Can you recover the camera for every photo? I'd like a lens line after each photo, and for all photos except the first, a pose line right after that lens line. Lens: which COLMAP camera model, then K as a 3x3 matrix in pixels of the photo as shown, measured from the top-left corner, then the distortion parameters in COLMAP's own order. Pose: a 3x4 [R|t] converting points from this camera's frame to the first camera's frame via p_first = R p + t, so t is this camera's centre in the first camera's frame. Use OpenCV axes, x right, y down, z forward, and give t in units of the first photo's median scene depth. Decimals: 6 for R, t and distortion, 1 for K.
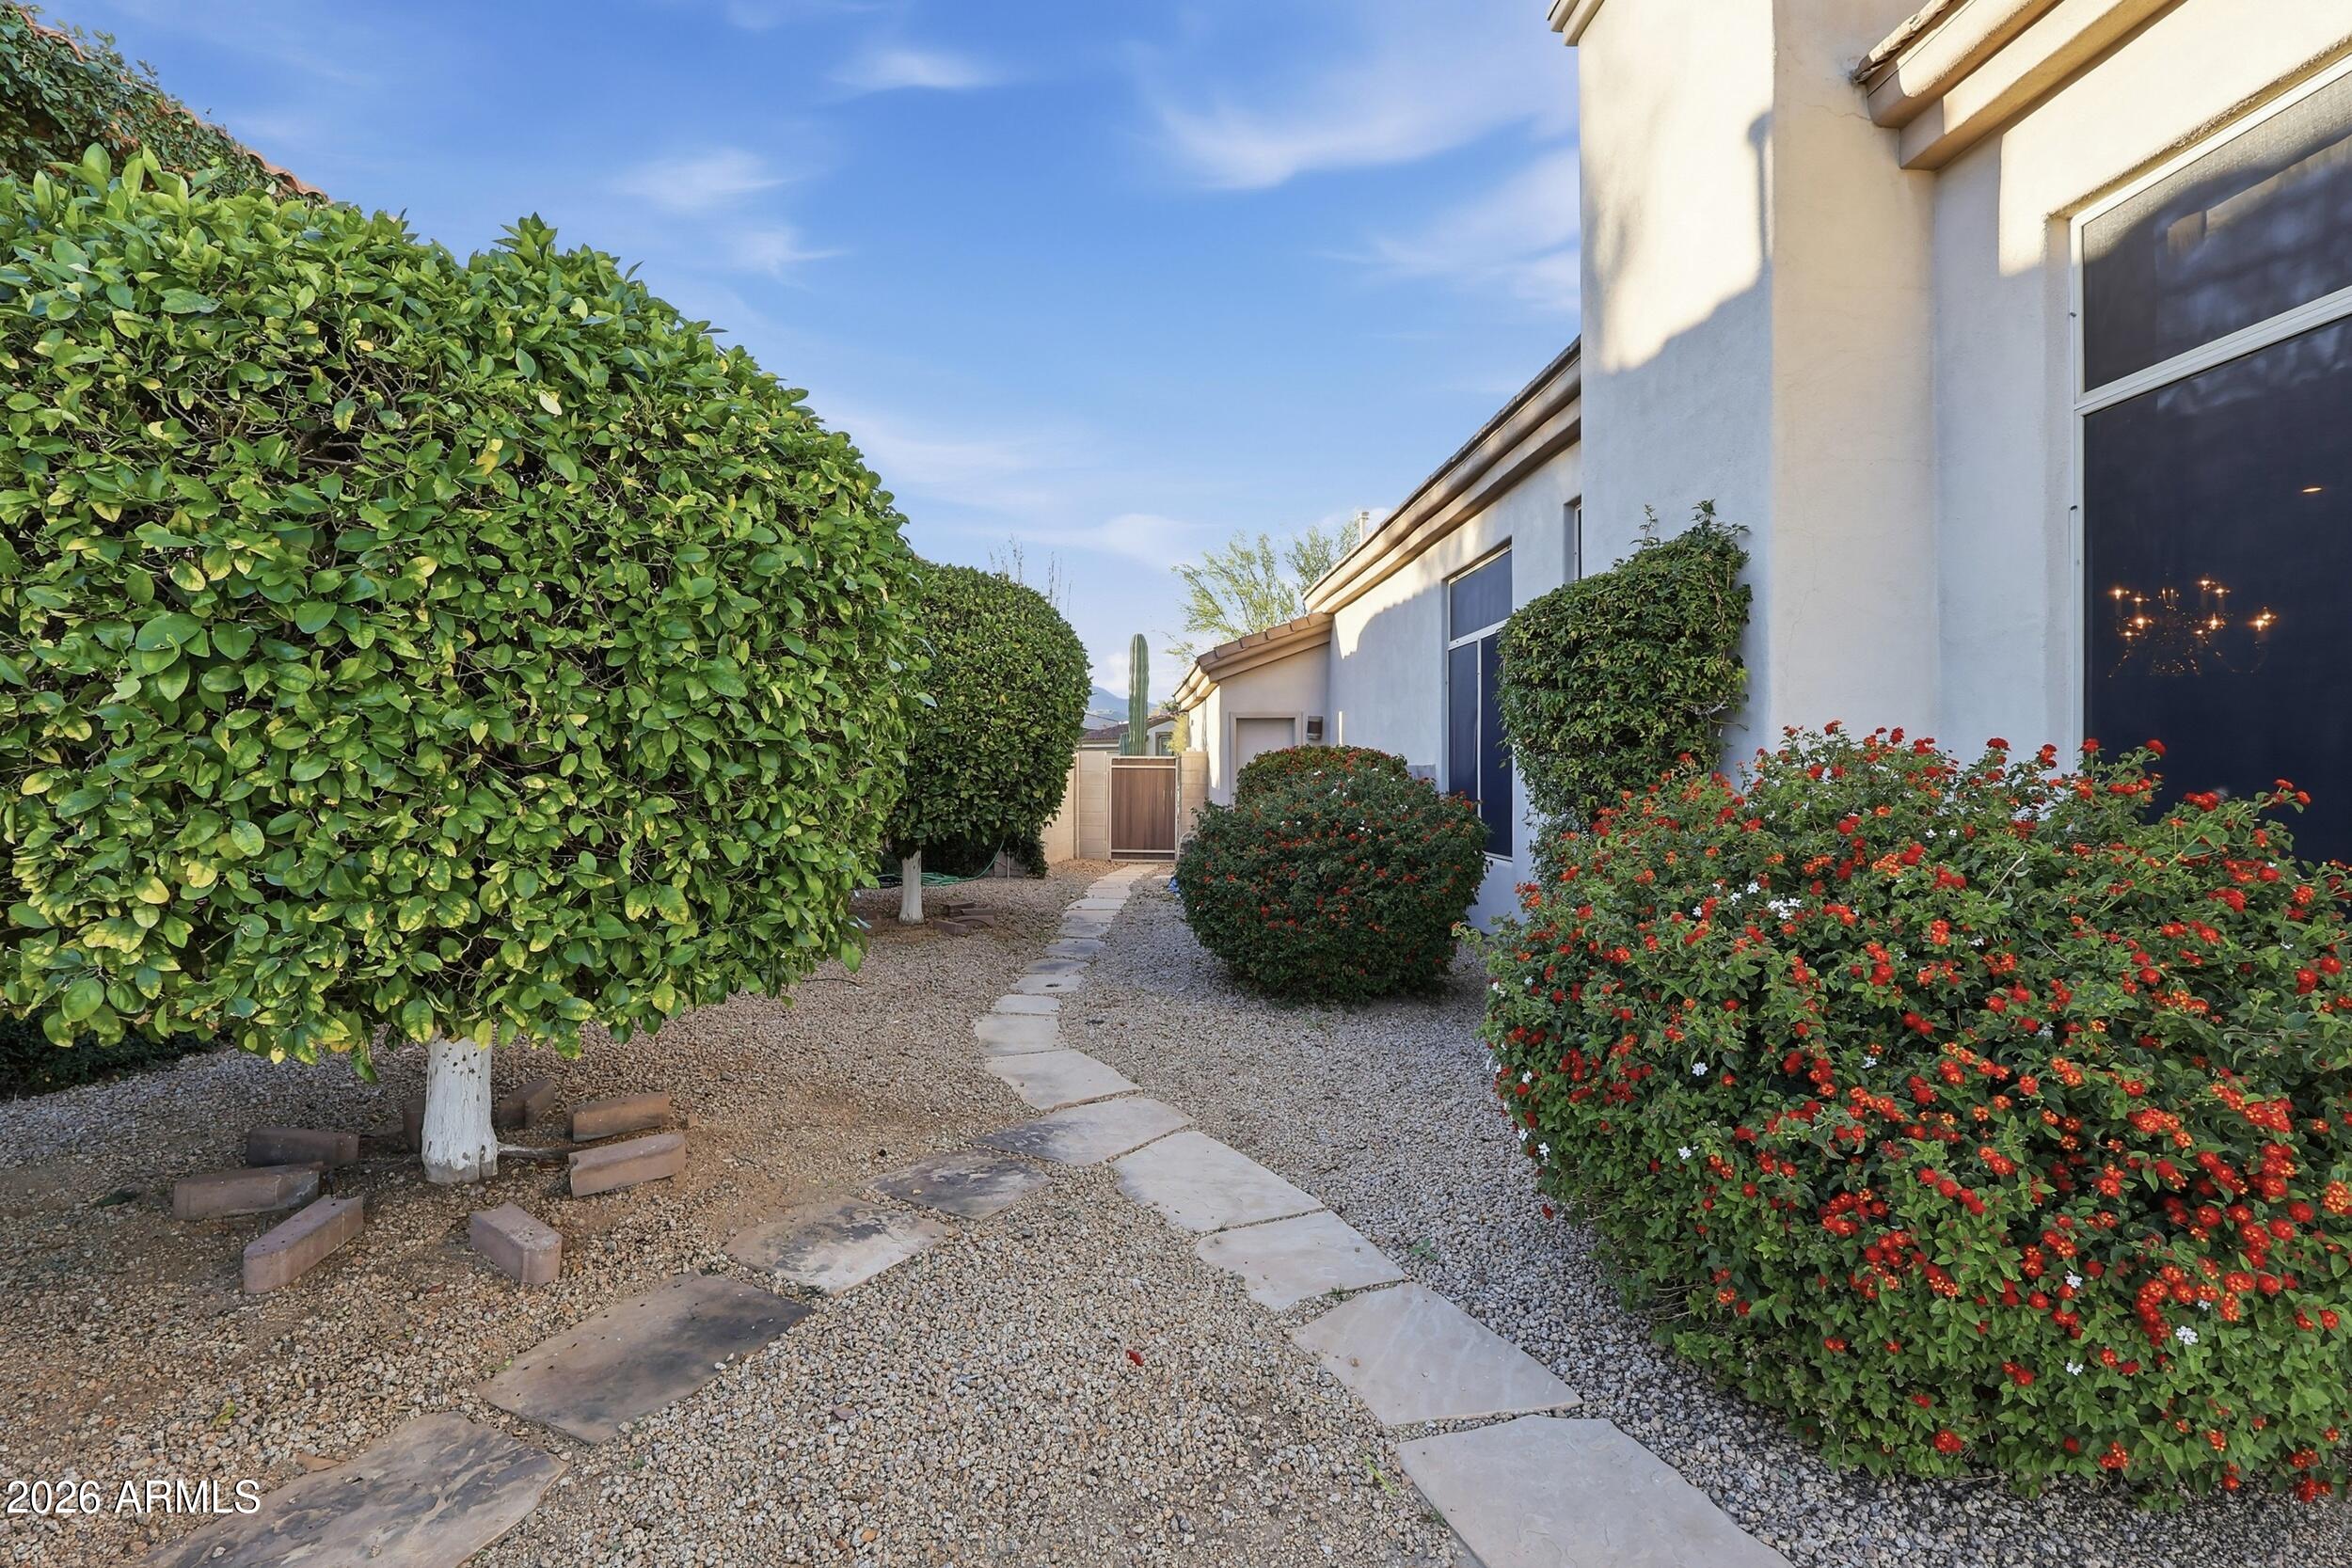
lens RADIAL K [[1086.0, 0, 1175.1], [0, 1086.0, 790.3], [0, 0, 1]] dist [-0.002676, -0.000936]
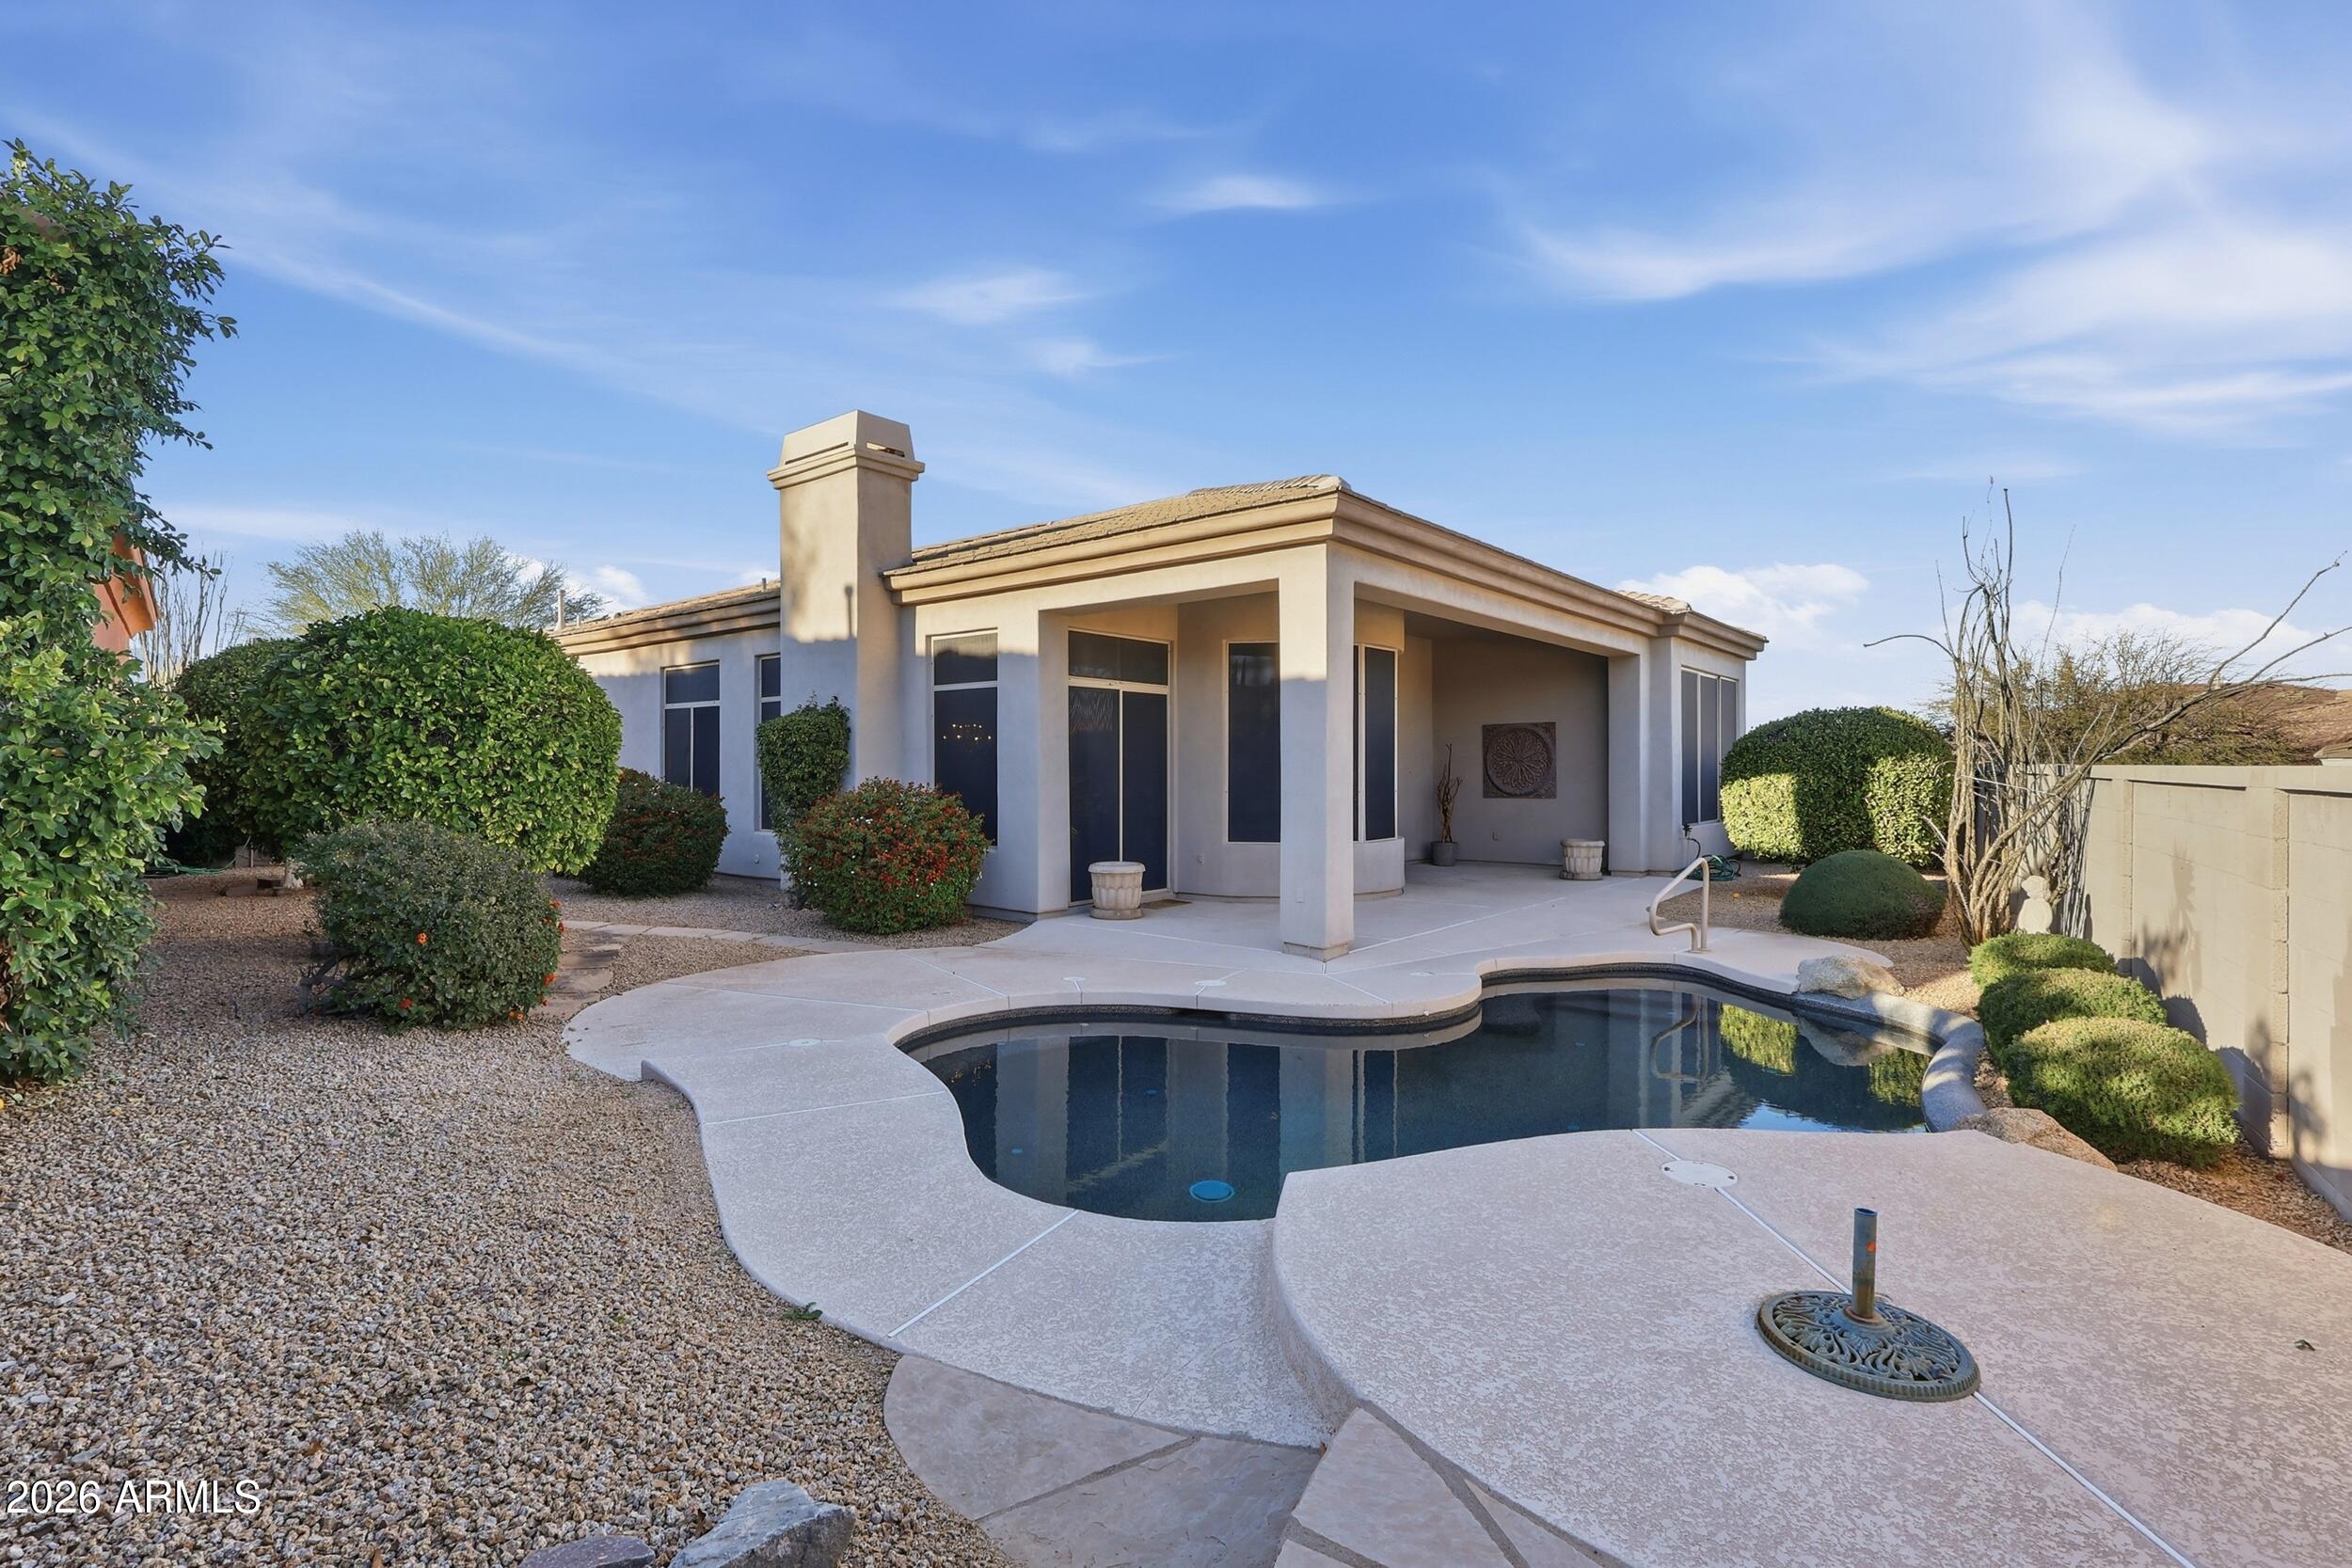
lens RADIAL K [[1086.0, 0, 1174.1], [0, 1086.0, 785.4], [0, 0, 1]] dist [-0.002676, -0.000936]
pose [[0.667317, -0.005059, 0.744757, -1.382490], [0.004628, 0.999986, 0.002646, -0.031737], [-0.744760, 0.001681, 0.667331, -2.092415]]
